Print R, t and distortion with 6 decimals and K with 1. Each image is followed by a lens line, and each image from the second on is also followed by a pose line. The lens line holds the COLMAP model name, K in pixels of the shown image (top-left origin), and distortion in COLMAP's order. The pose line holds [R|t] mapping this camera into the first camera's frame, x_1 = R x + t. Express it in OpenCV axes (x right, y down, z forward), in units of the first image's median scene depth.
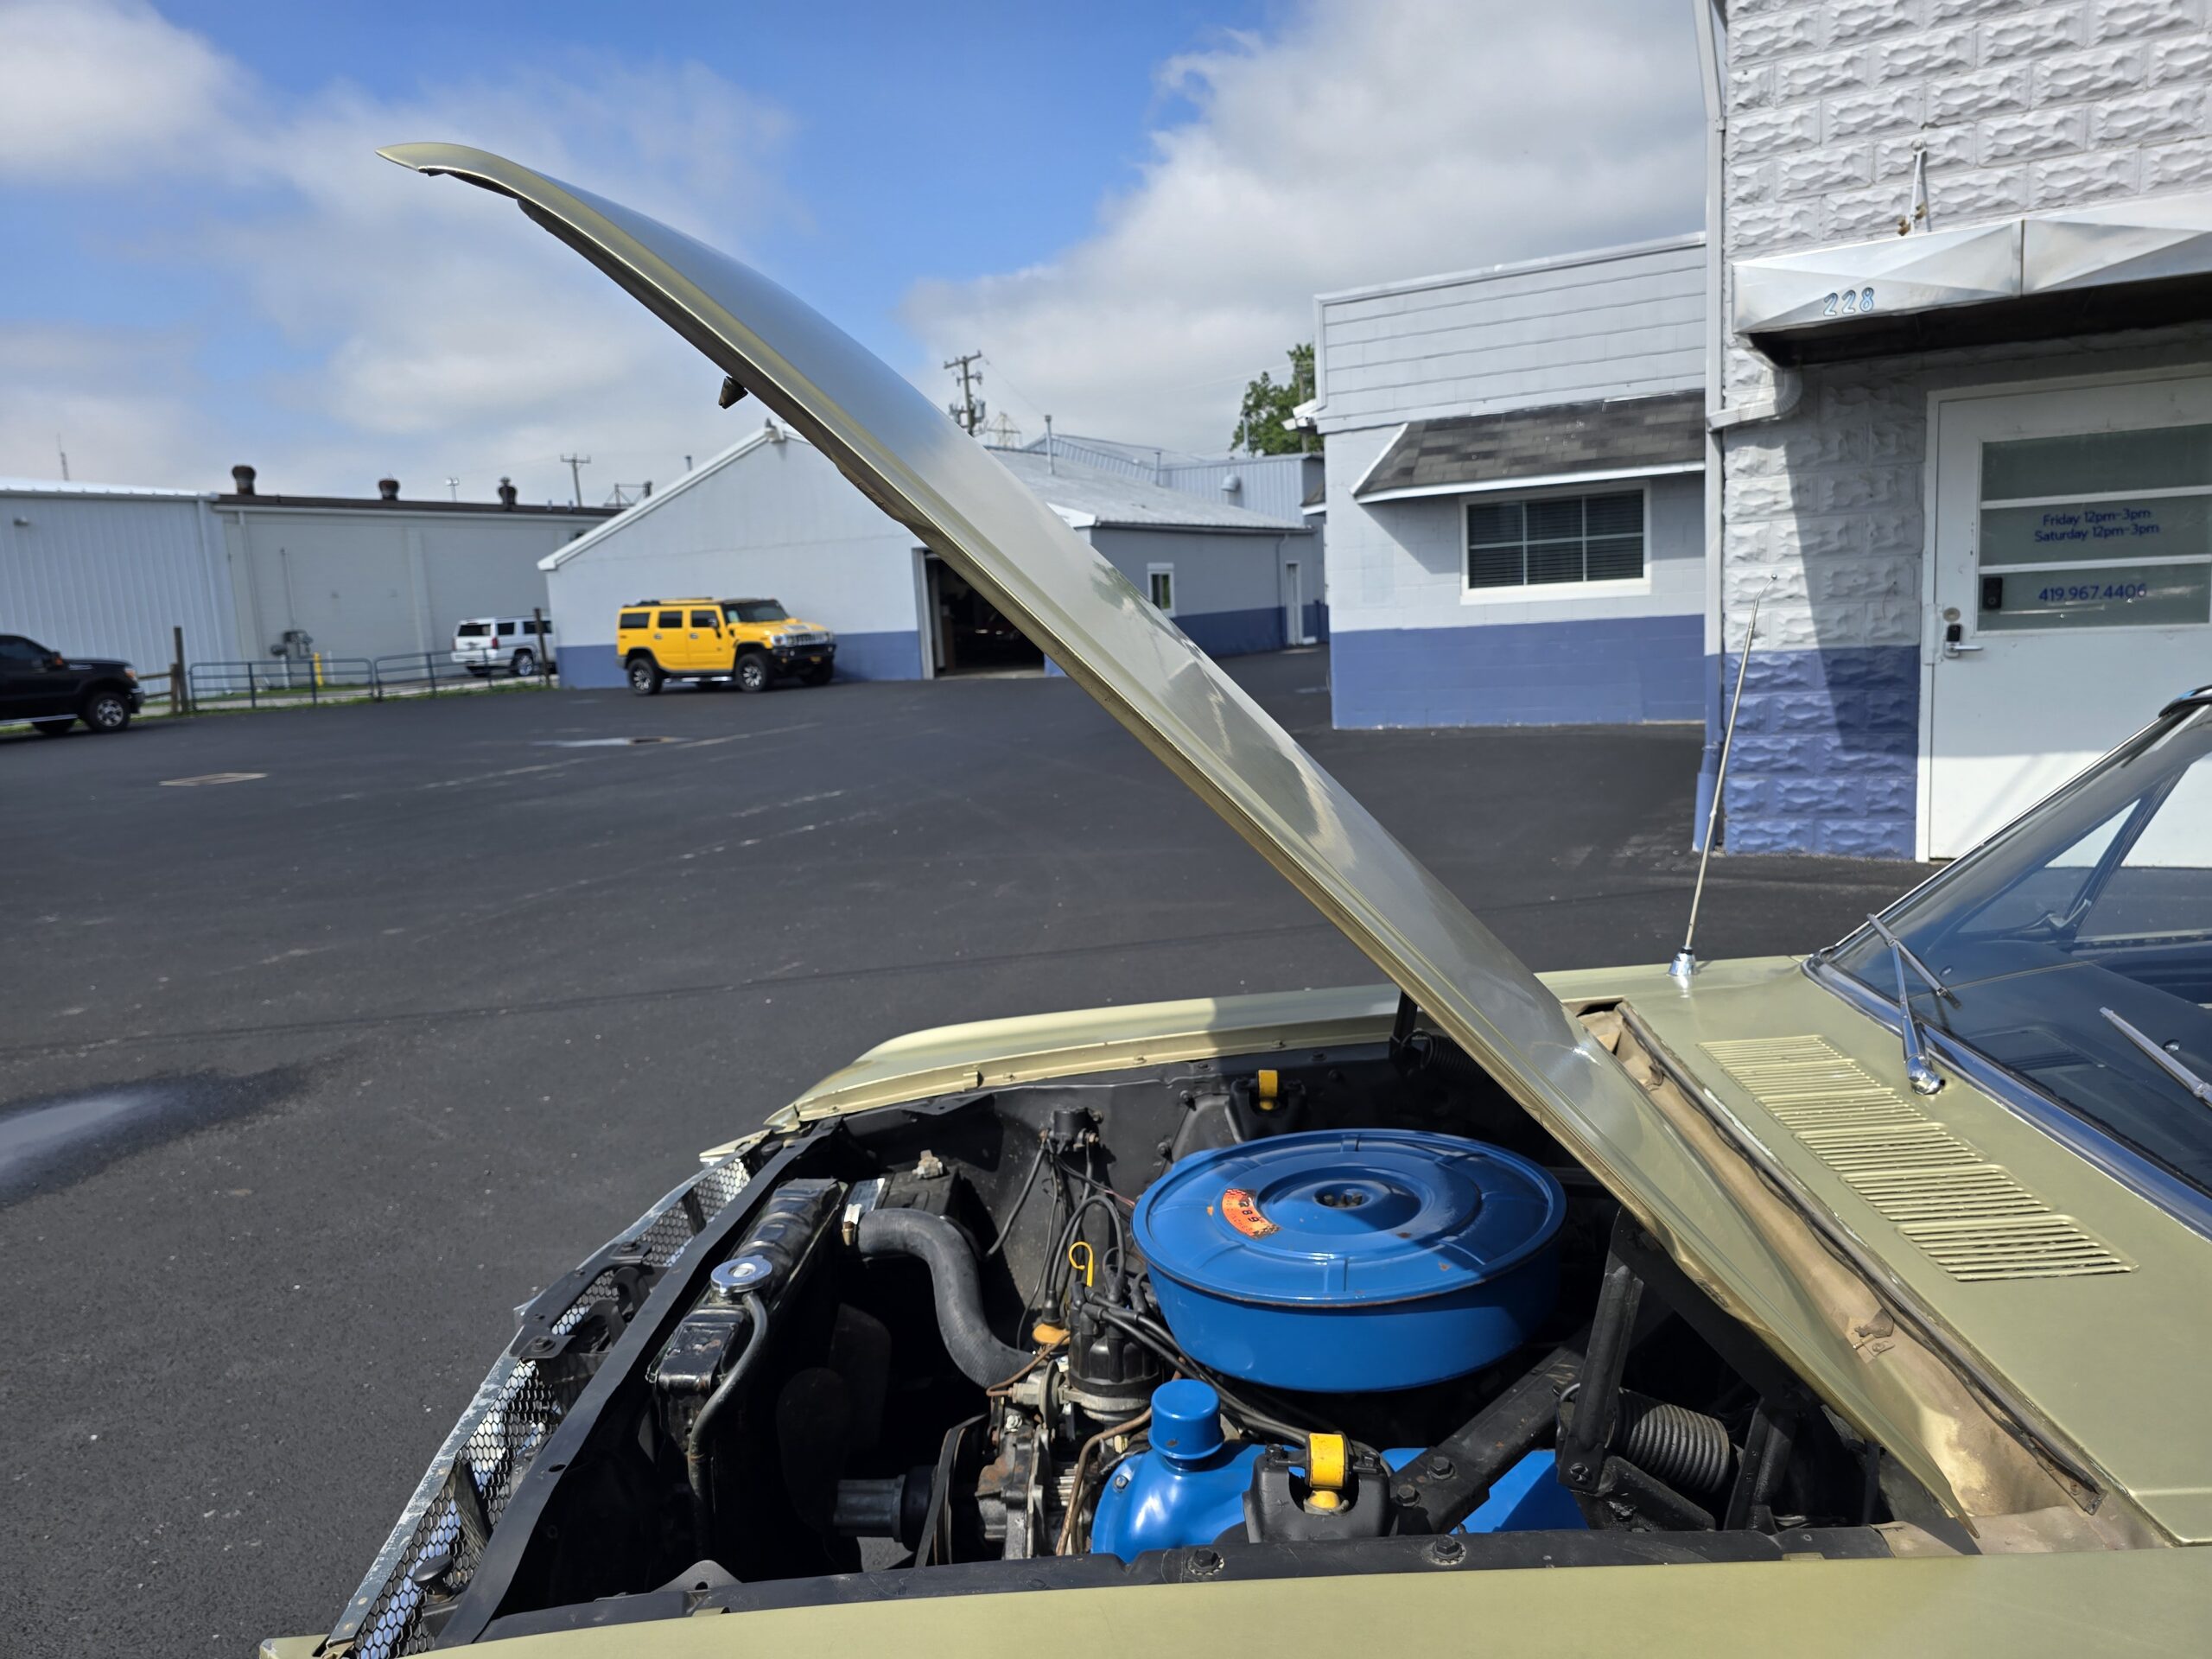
lens RADIAL K [[1489.9, 0, 1076.8], [0, 1489.9, 836.1], [0, 0, 1]] dist [0.045634, -0.050675]
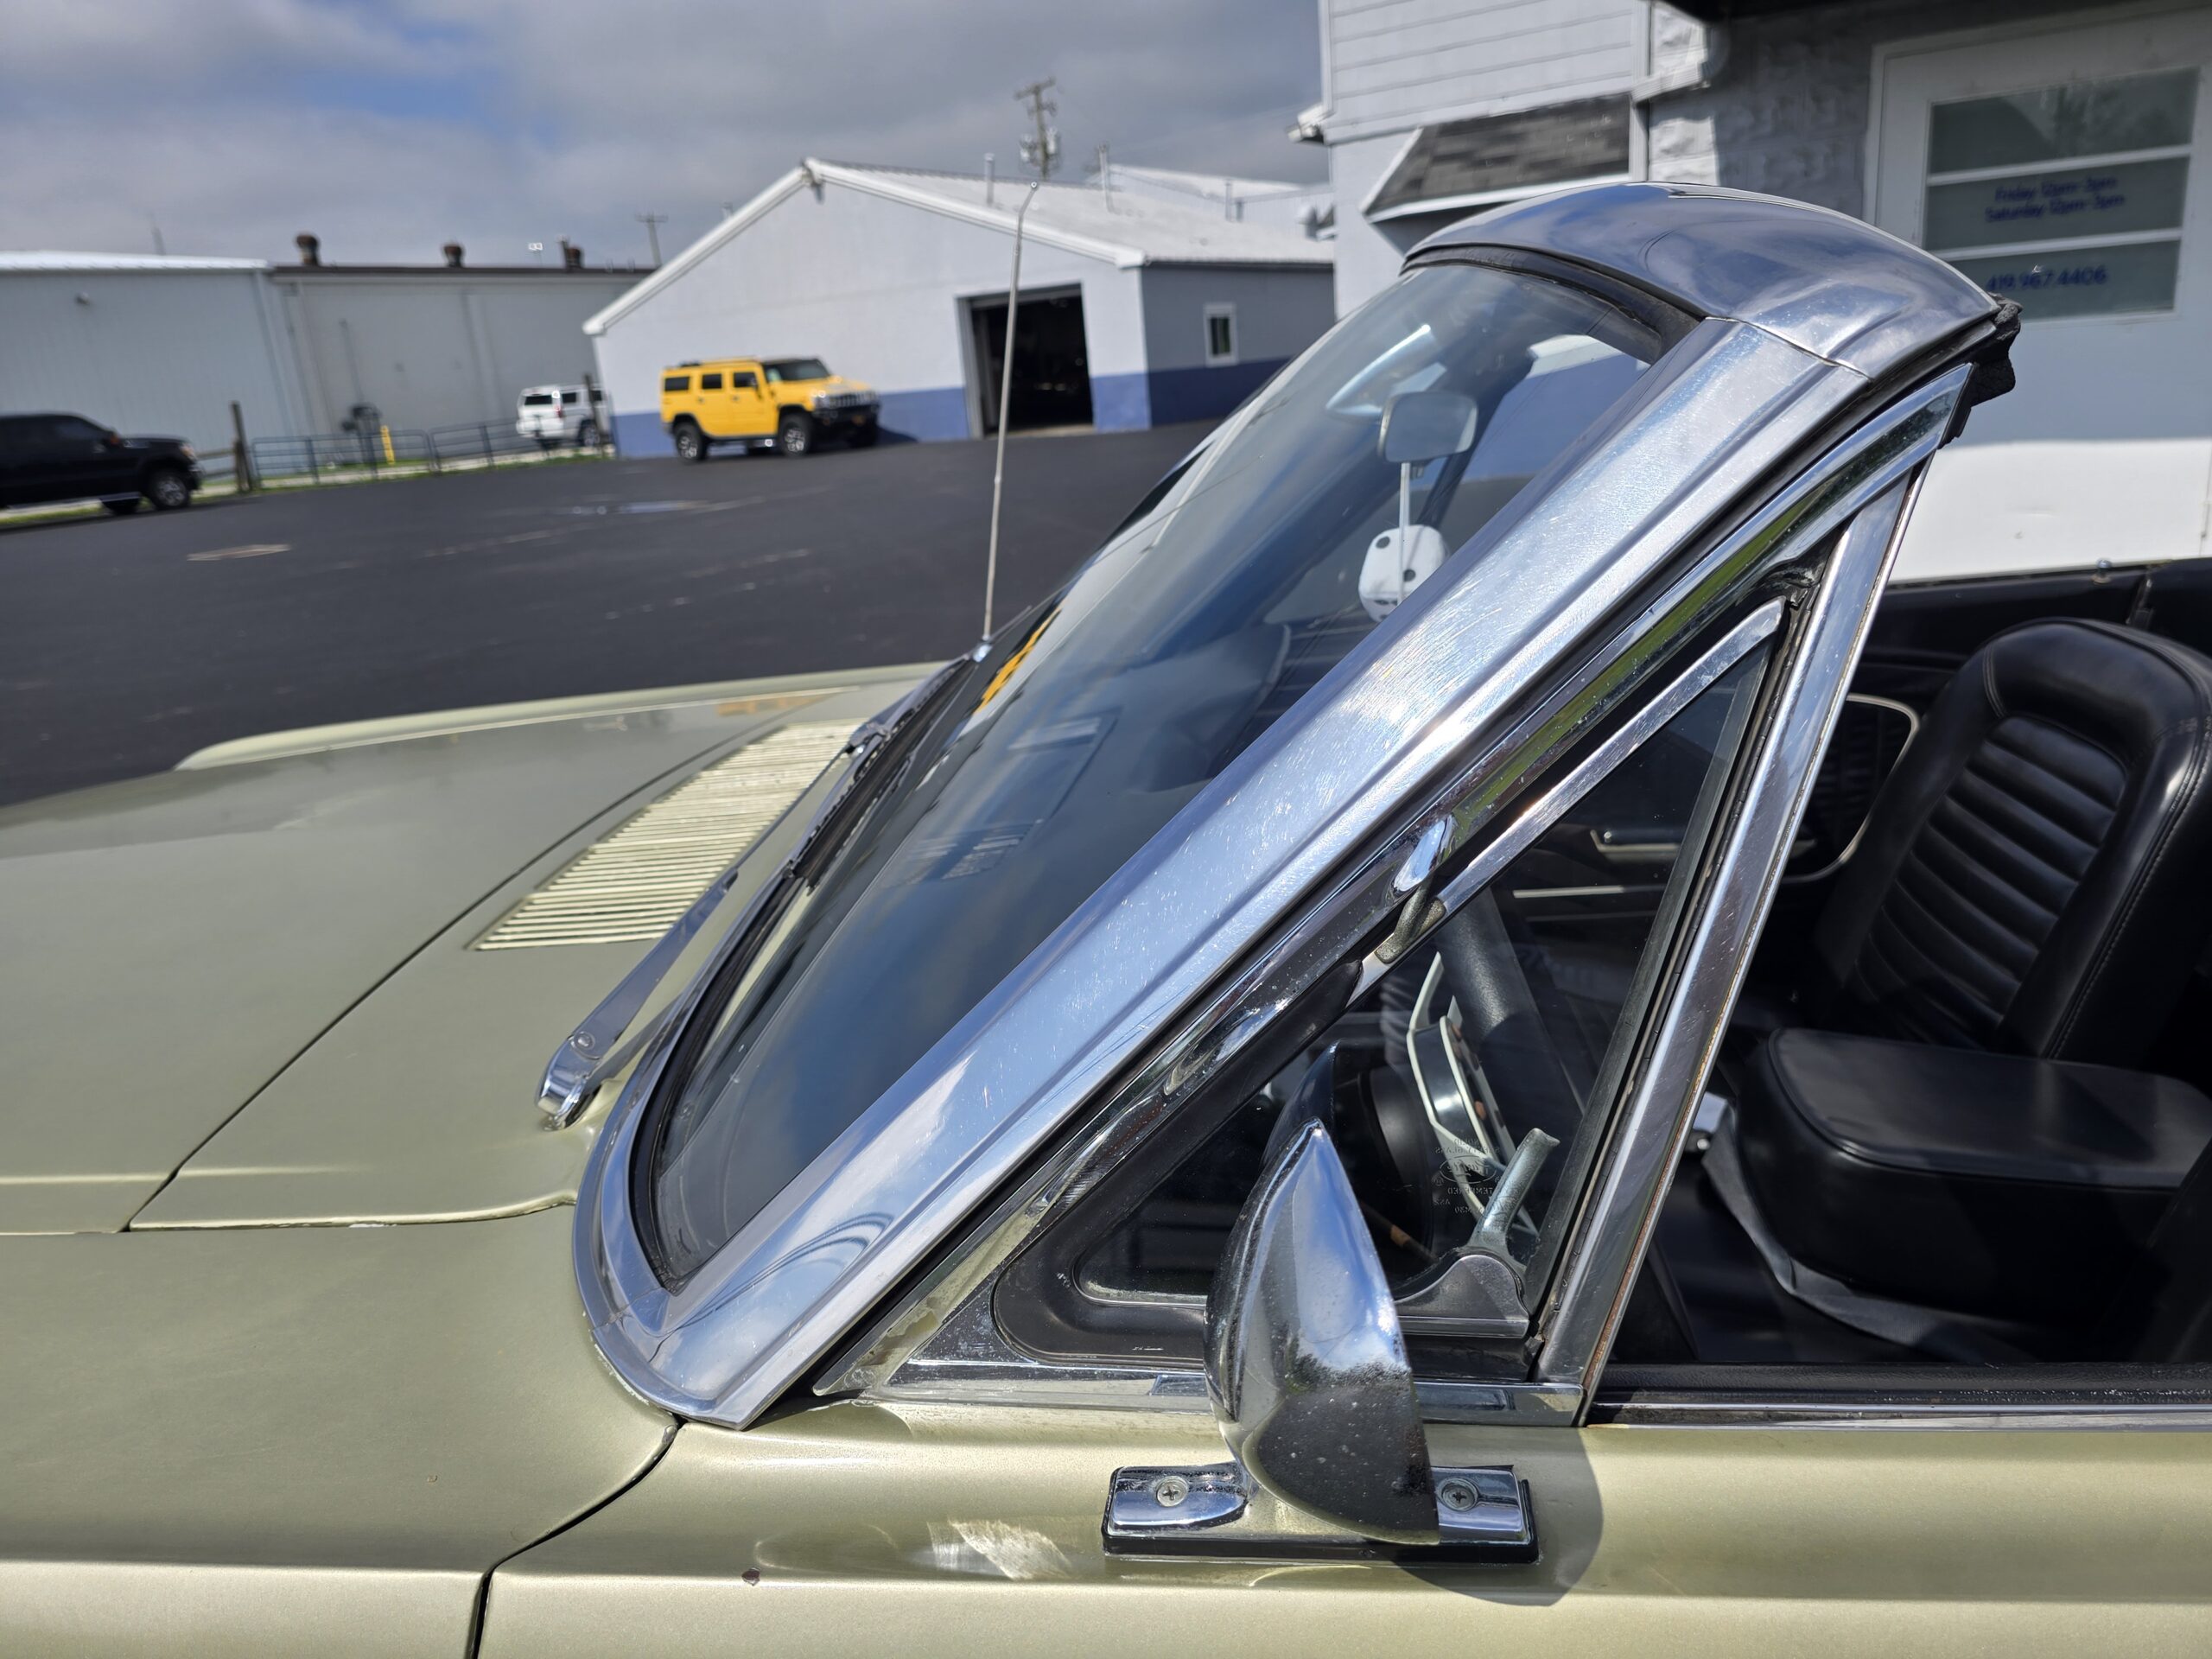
lens RADIAL K [[1487.0, 0, 1097.1], [0, 1487.0, 851.0], [0, 0, 1]] dist [0.047956, -0.050293]
pose [[0.997730, -0.004614, -0.067183, 0.085962], [0.015314, 0.987058, 0.159629, 0.009634], [0.065577, -0.160295, 0.984888, 0.019548]]
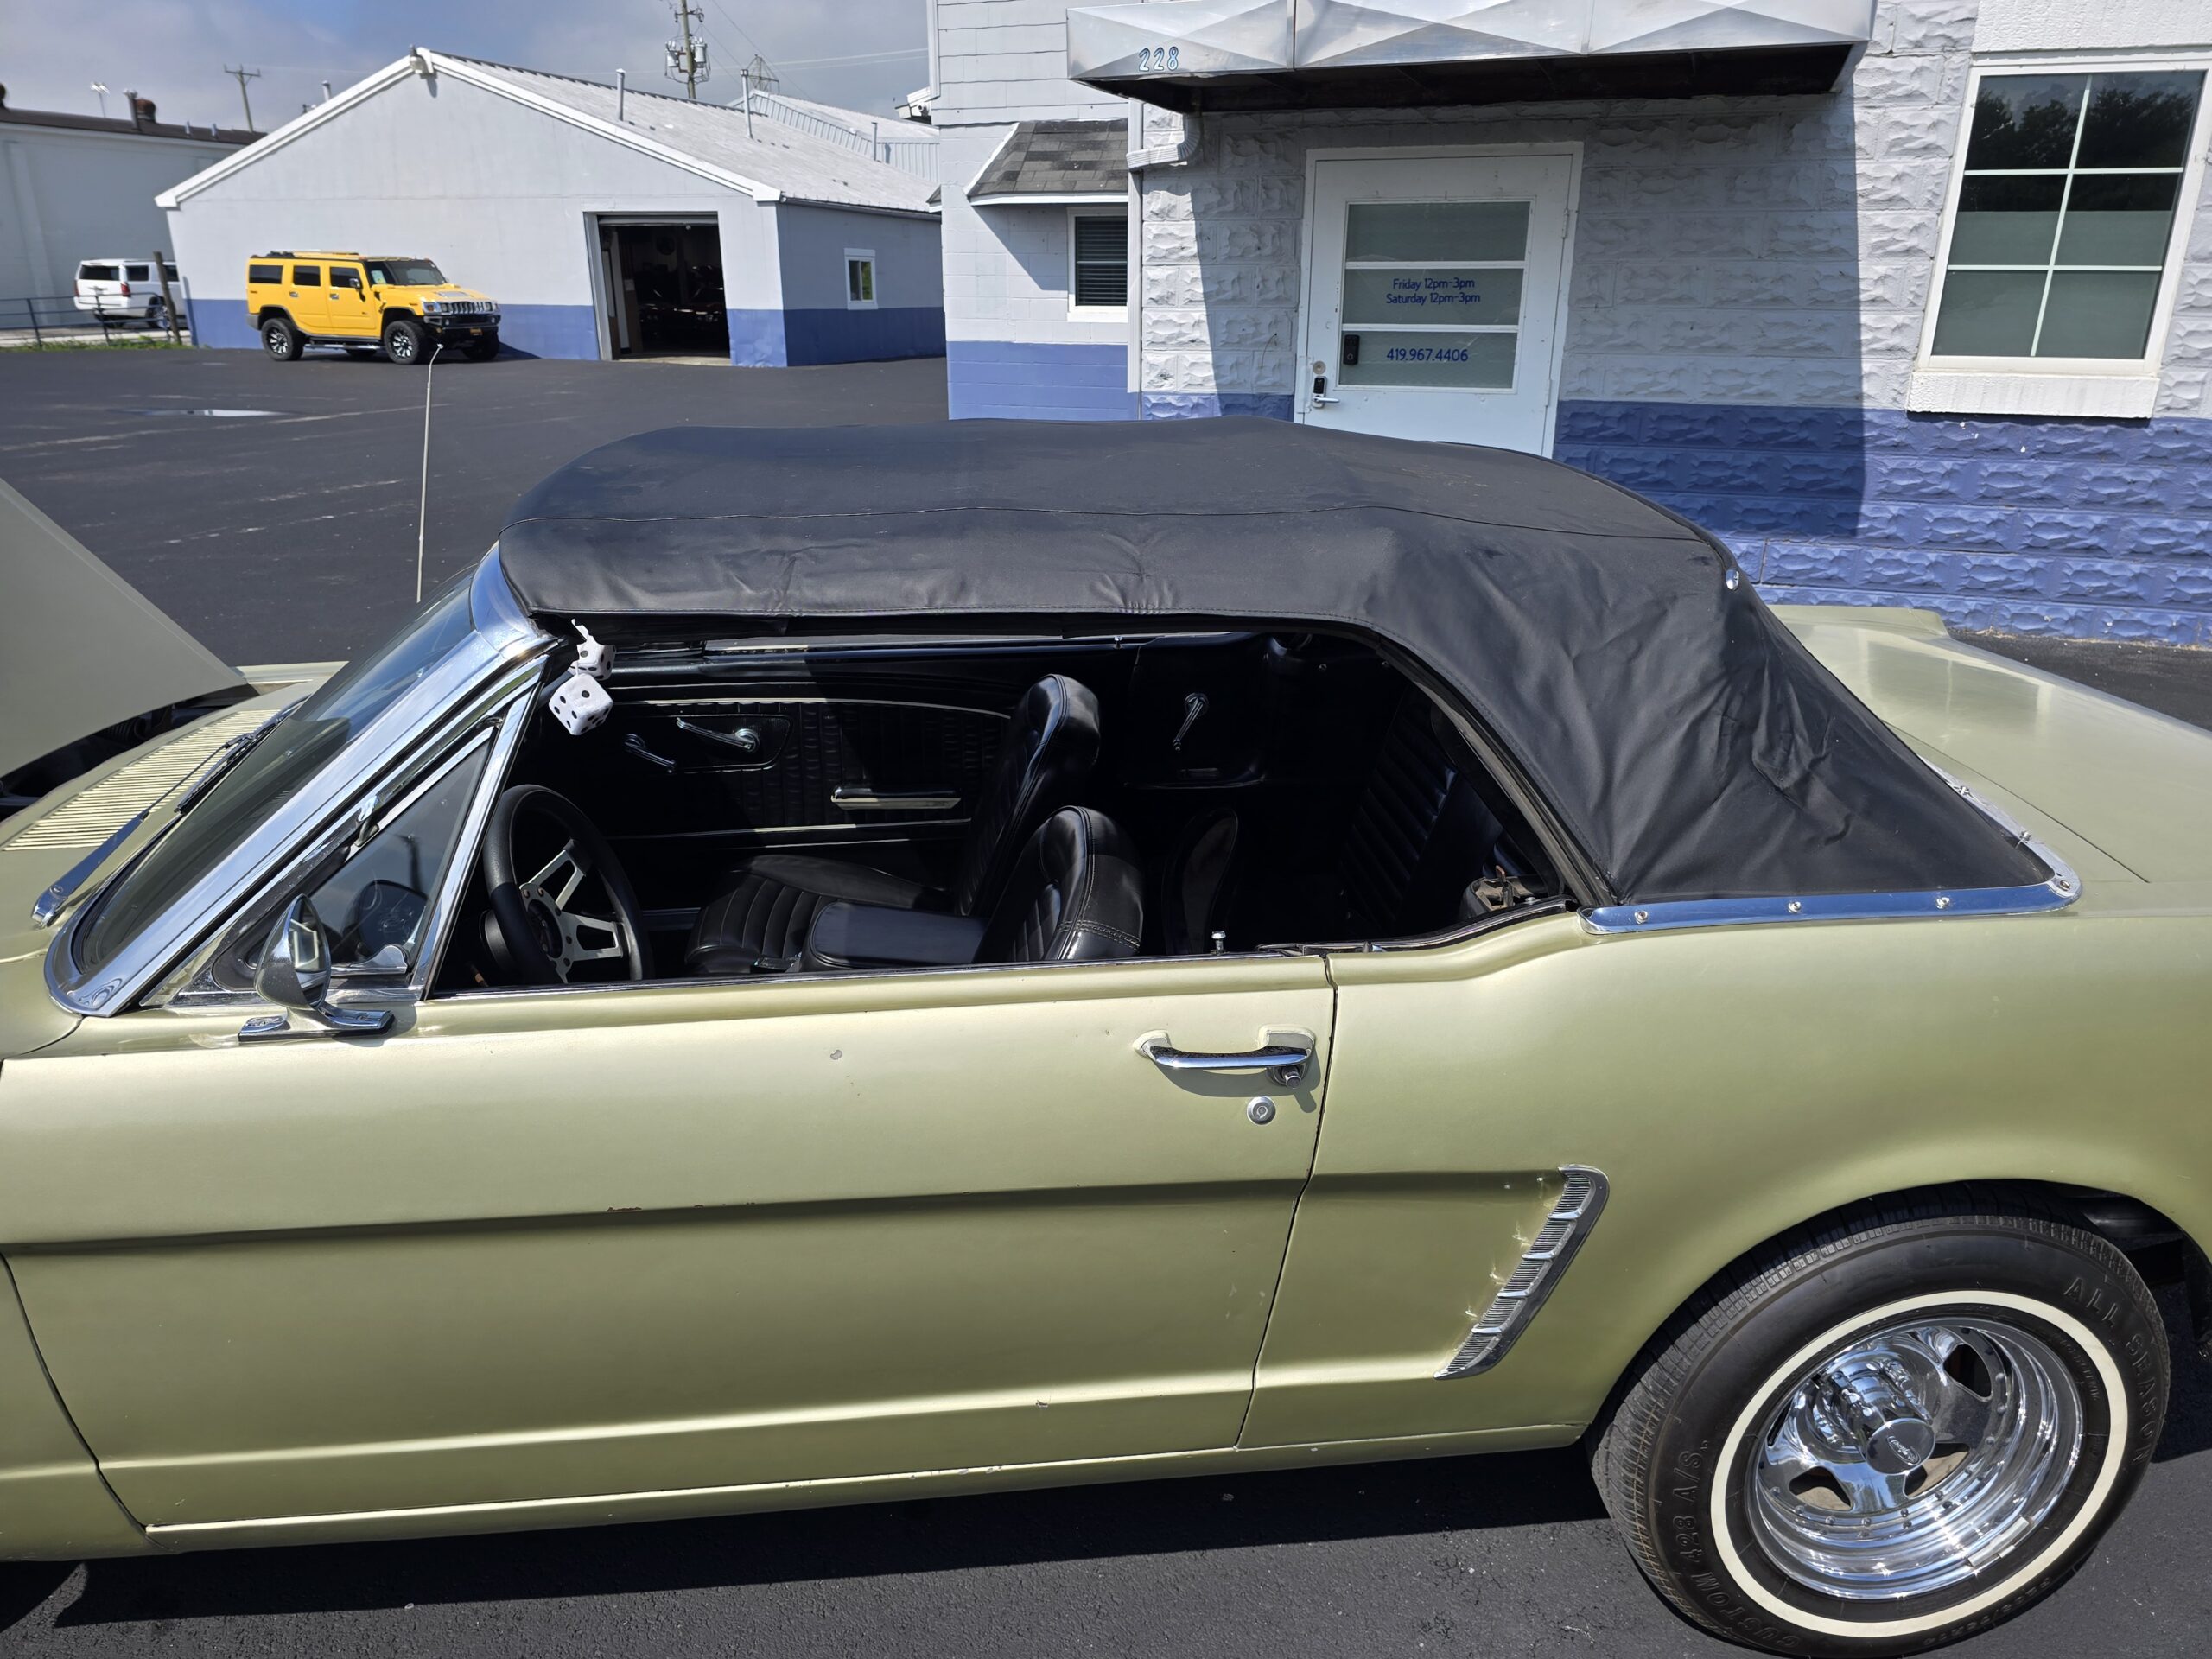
lens RADIAL K [[1489.9, 0, 1121.3], [0, 1489.9, 843.4], [0, 0, 1]] dist [0.045634, -0.050675]
pose [[0.985537, 0.006125, 0.169349, 0.126567], [-0.039160, 0.980529, 0.192431, -0.004753], [-0.164873, -0.196279, 0.966587, -0.057402]]
